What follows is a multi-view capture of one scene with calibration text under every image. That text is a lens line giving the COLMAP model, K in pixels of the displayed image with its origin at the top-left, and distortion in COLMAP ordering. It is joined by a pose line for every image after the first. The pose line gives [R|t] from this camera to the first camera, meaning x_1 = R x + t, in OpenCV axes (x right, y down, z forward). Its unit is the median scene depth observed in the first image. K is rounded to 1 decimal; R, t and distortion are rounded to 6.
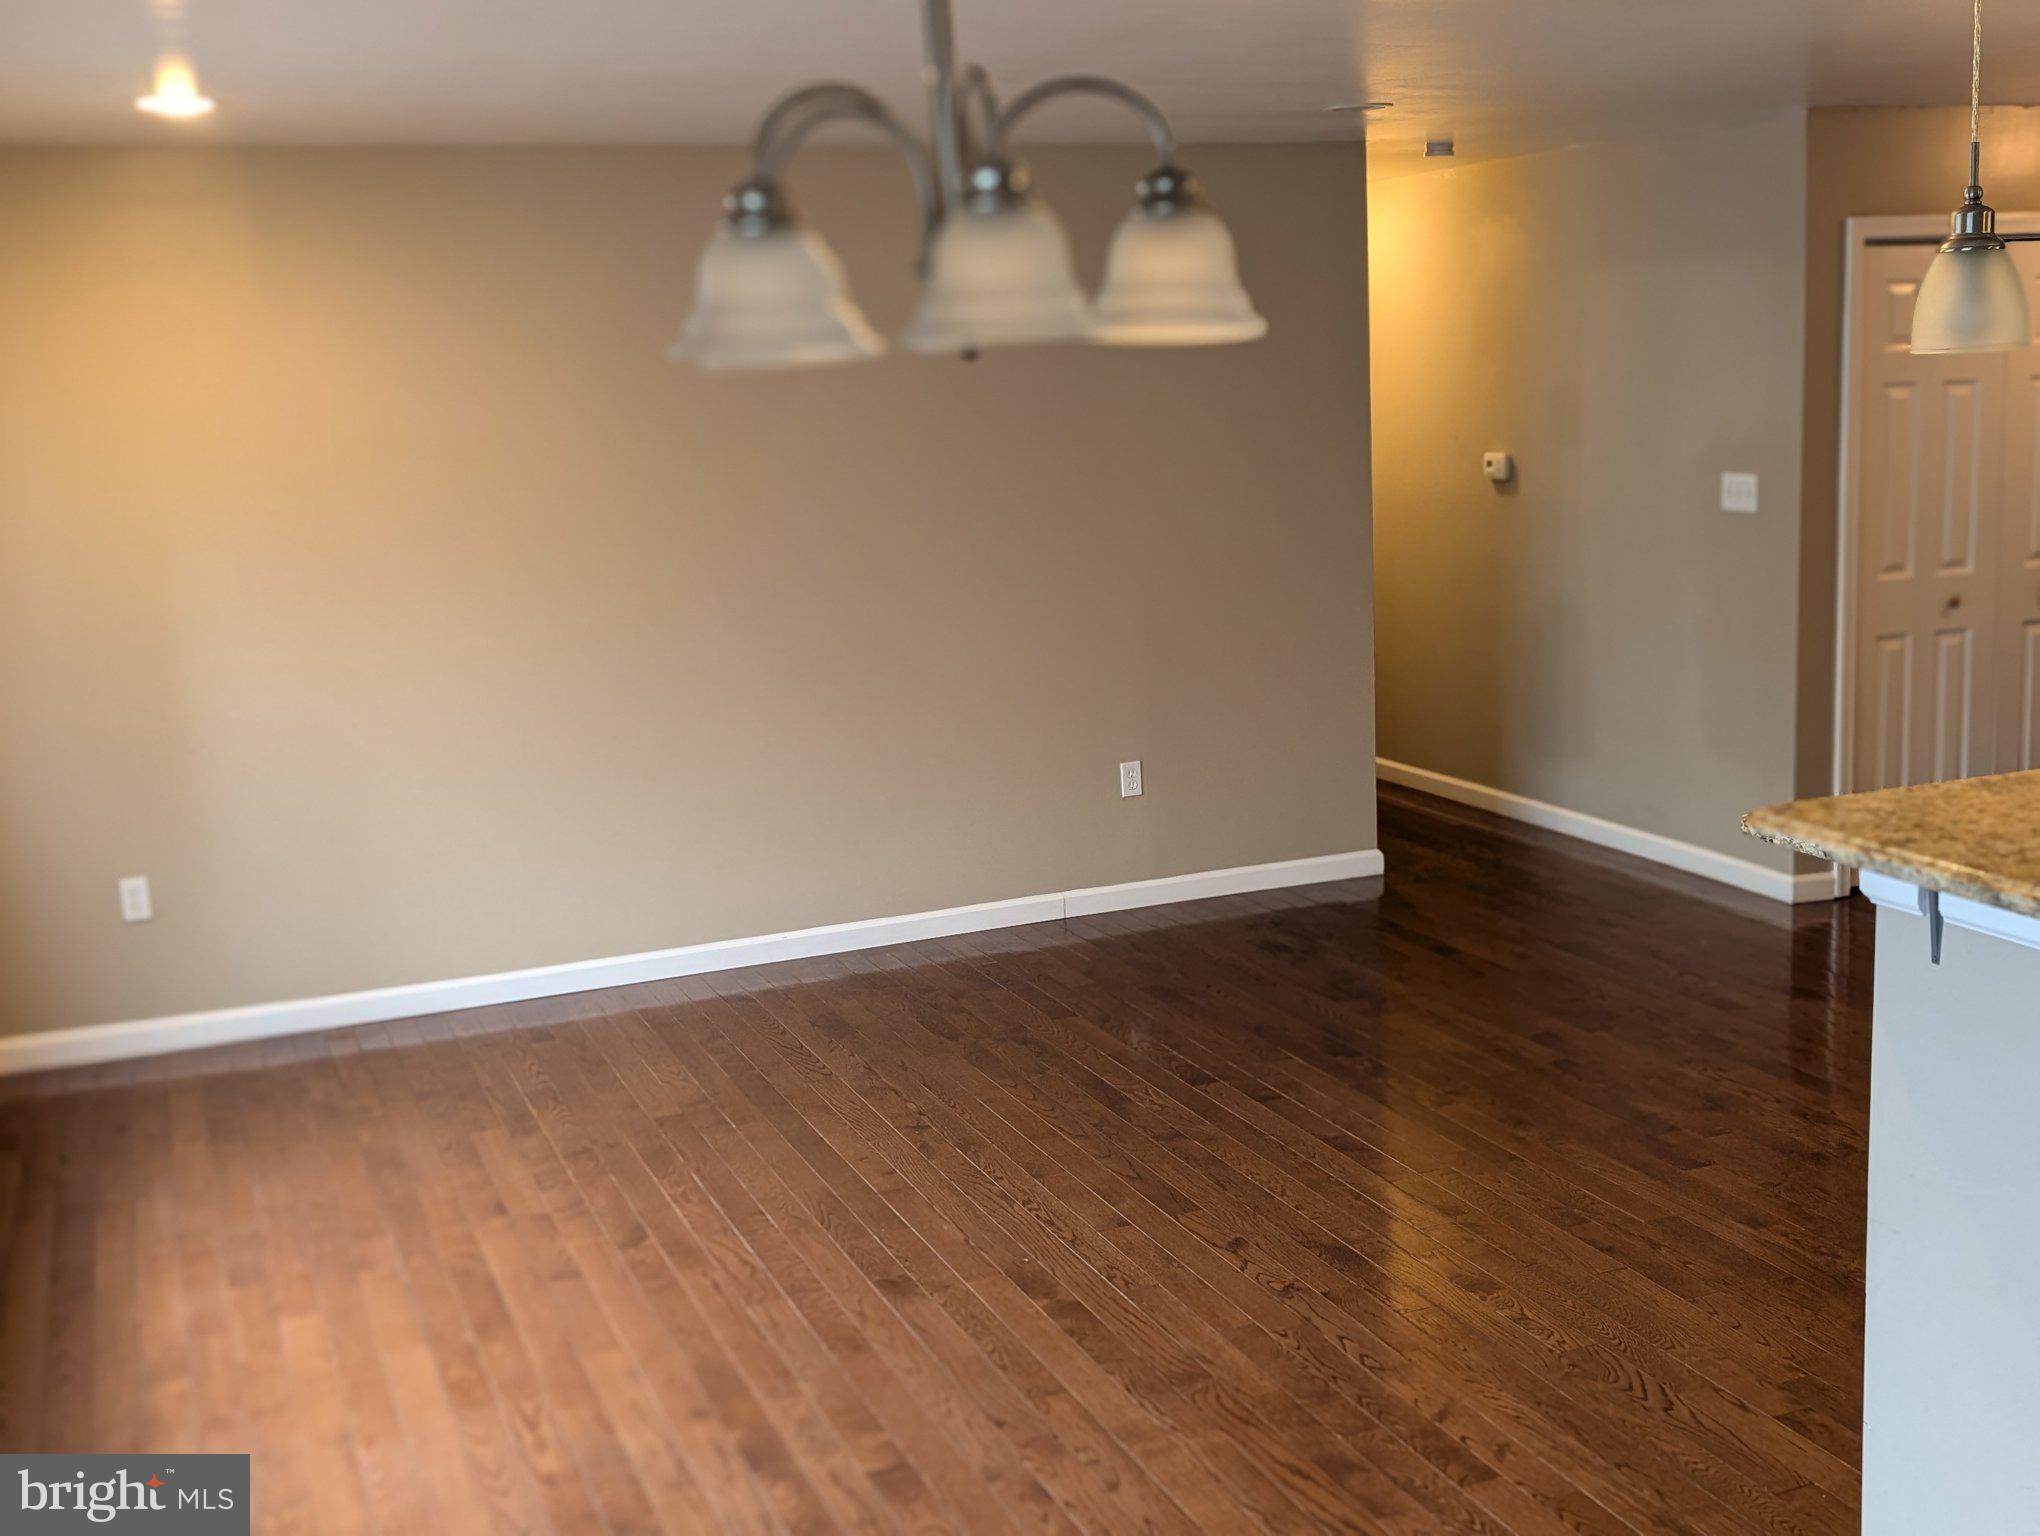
lens RADIAL K [[2189.7, 0, 1020.0], [0, 2189.7, 768.0], [0, 0, 1]] dist [0.006691, -0.005580]
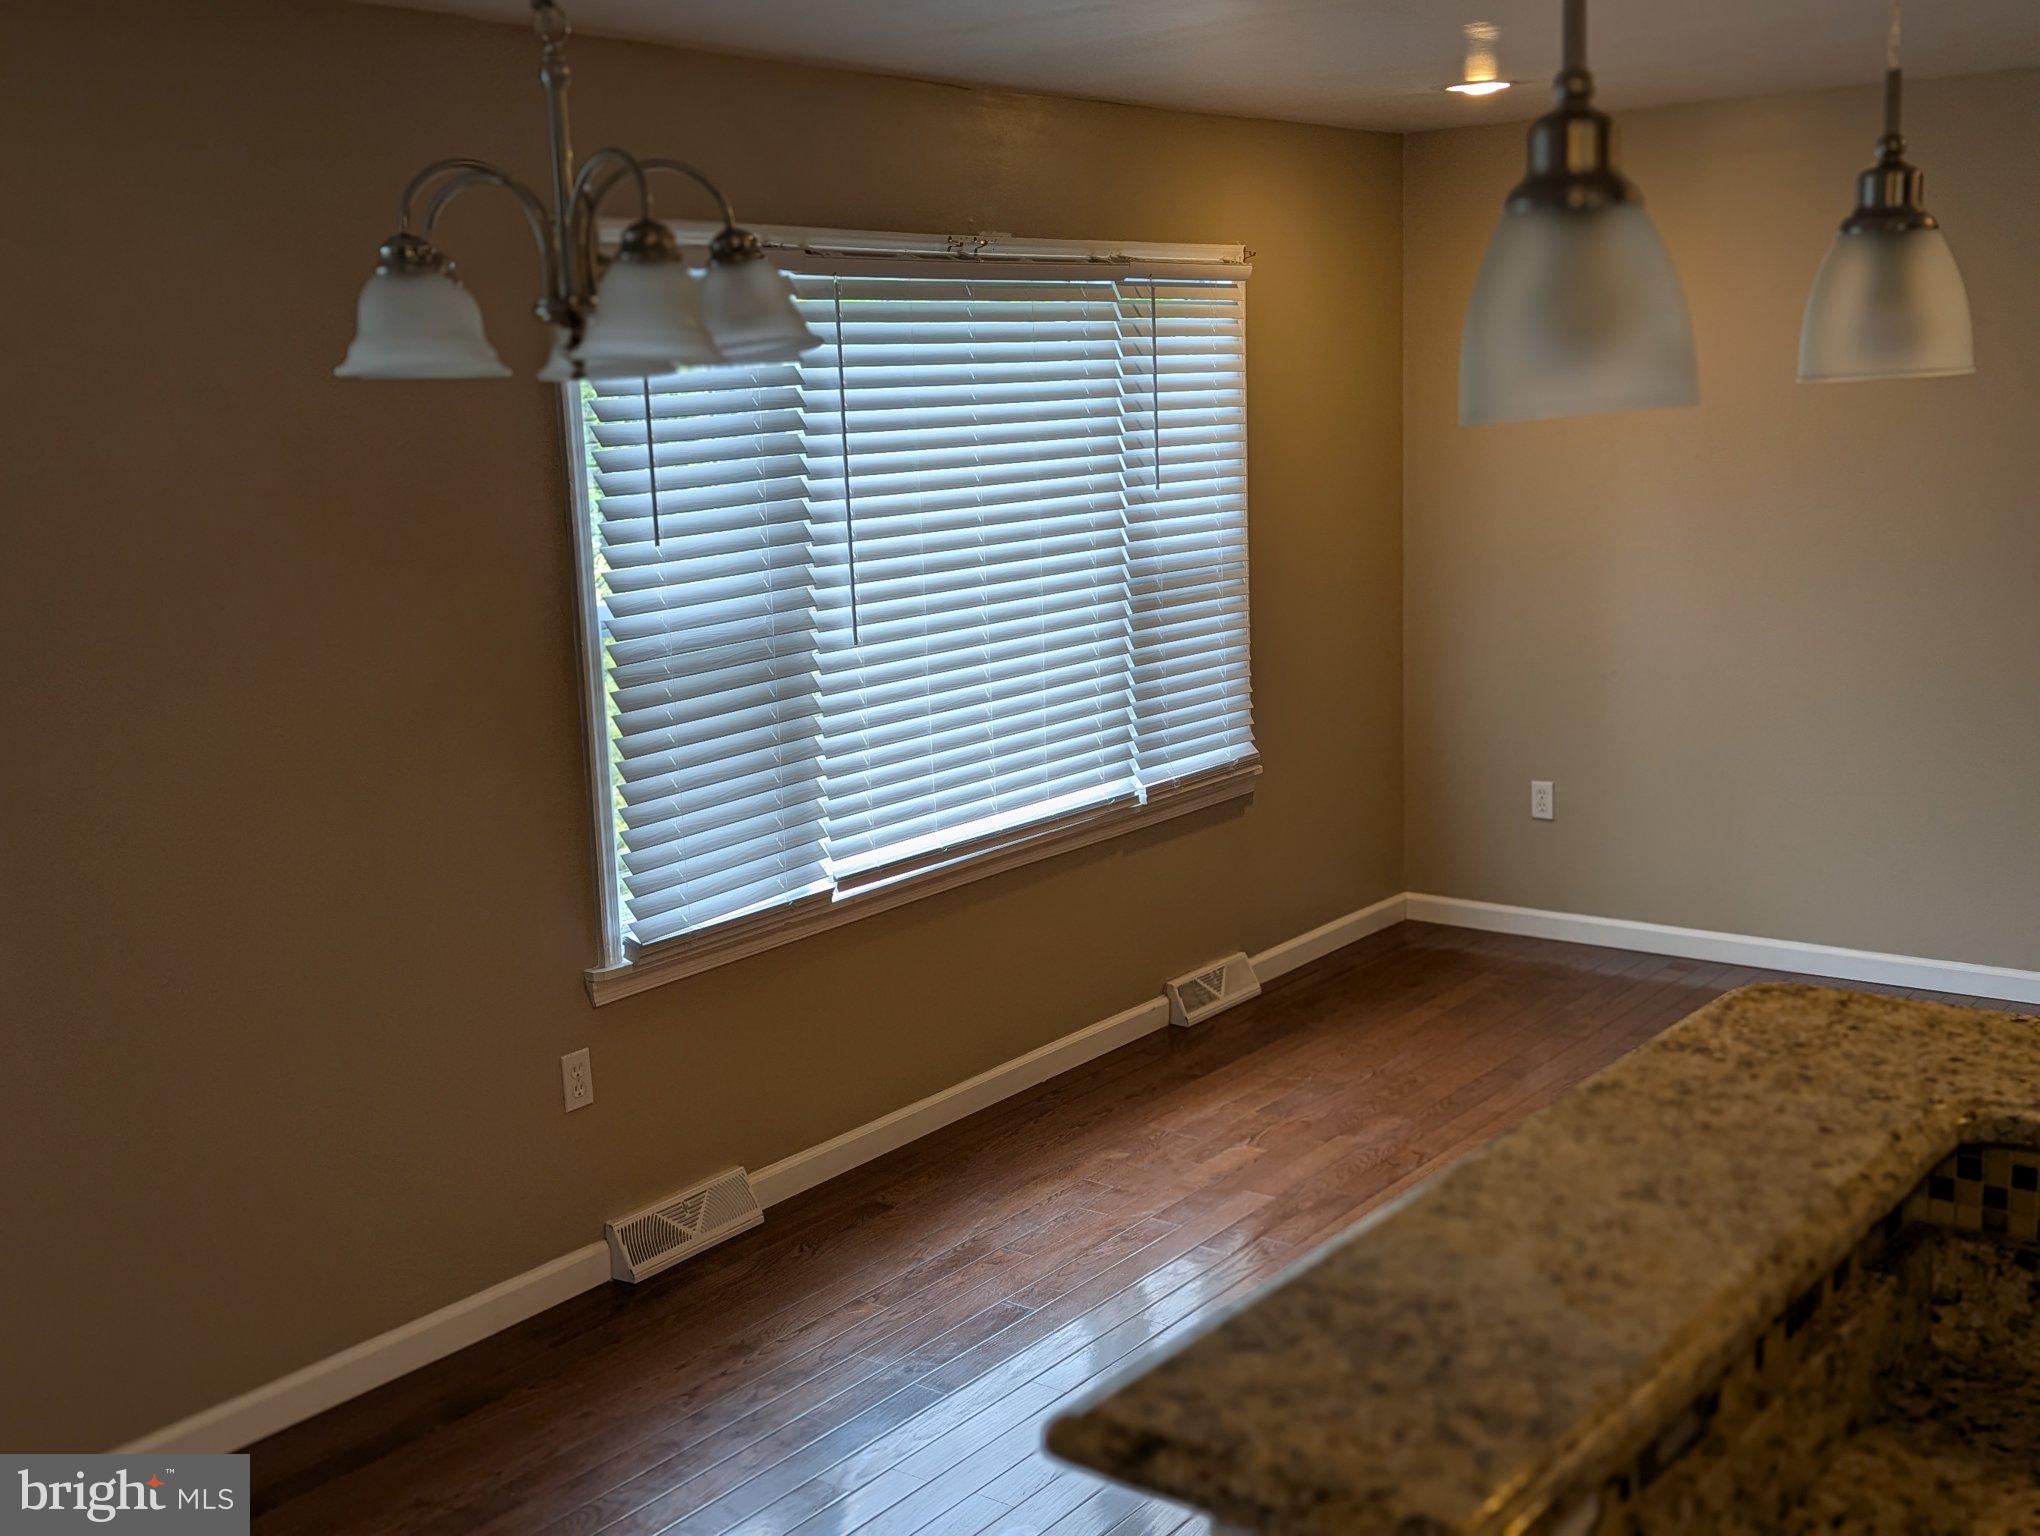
lens RADIAL K [[2189.7, 0, 1020.0], [0, 2189.7, 768.0], [0, 0, 1]] dist [0.006691, -0.005580]
pose [[0.529206, 0.173835, -0.830495, 0.488961], [-0.143318, 0.983038, 0.114440, -0.058818], [0.836302, 0.058462, 0.545143, 0.217615]]
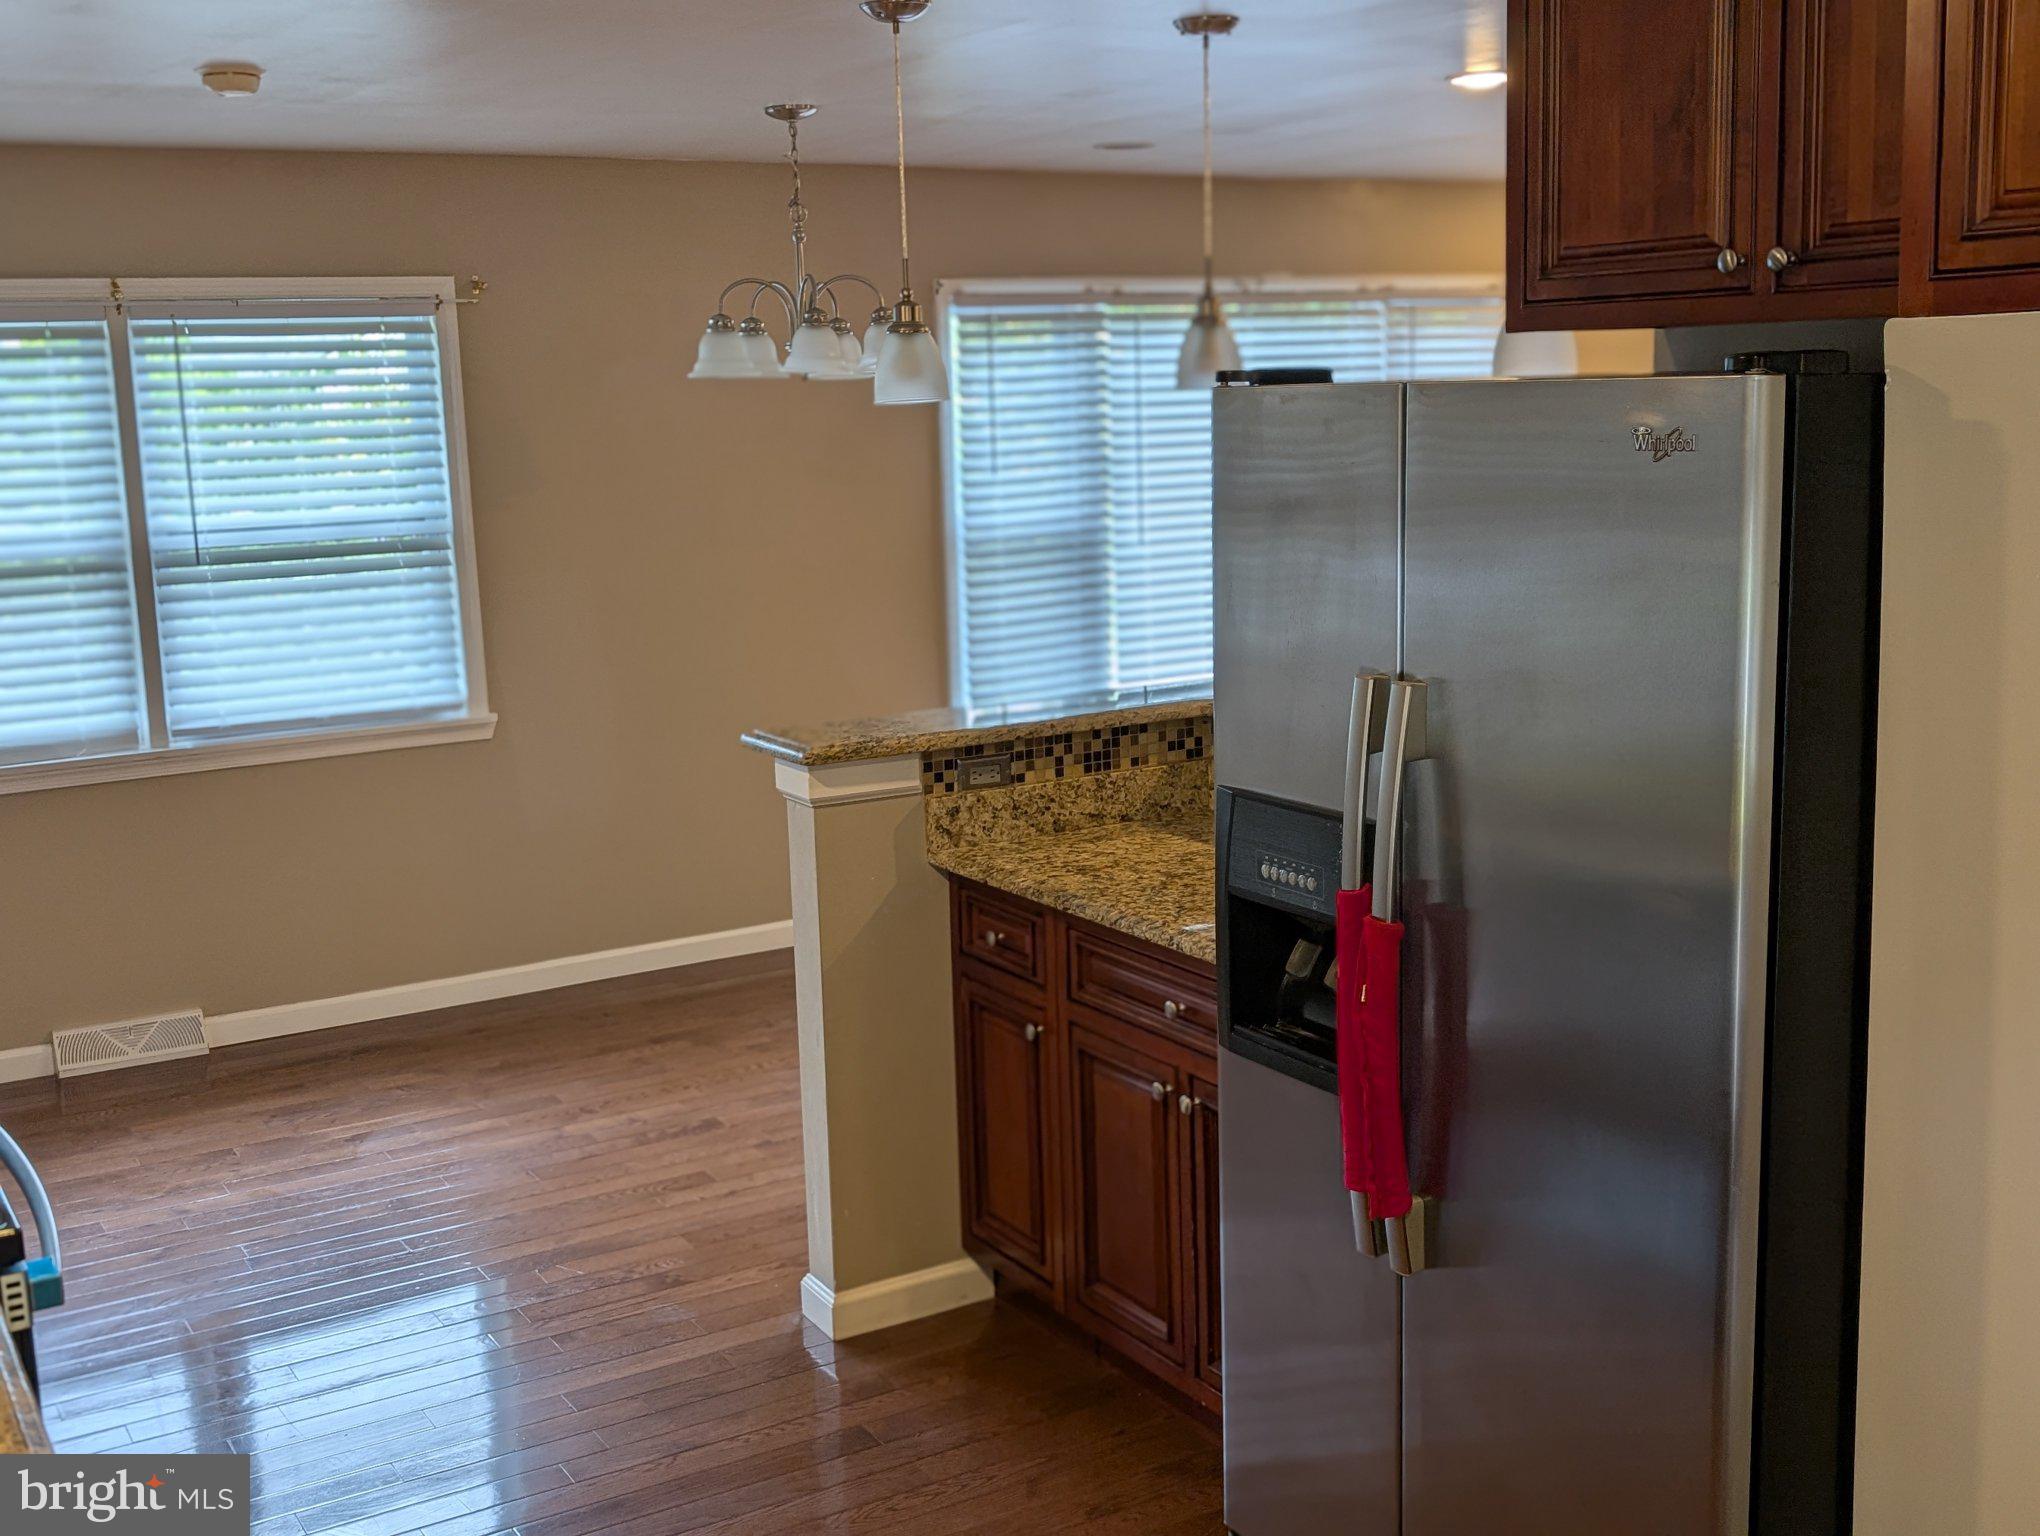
lens RADIAL K [[2288.1, 0, 1020.0], [0, 2288.1, 768.0], [0, 0, 1]] dist [-0.001137, -0.012187]
pose [[0.161863, 0.204326, -0.965428, 1.091678], [-0.159321, 0.970905, 0.178774, -0.104155], [0.973867, 0.124876, 0.189707, 0.312384]]
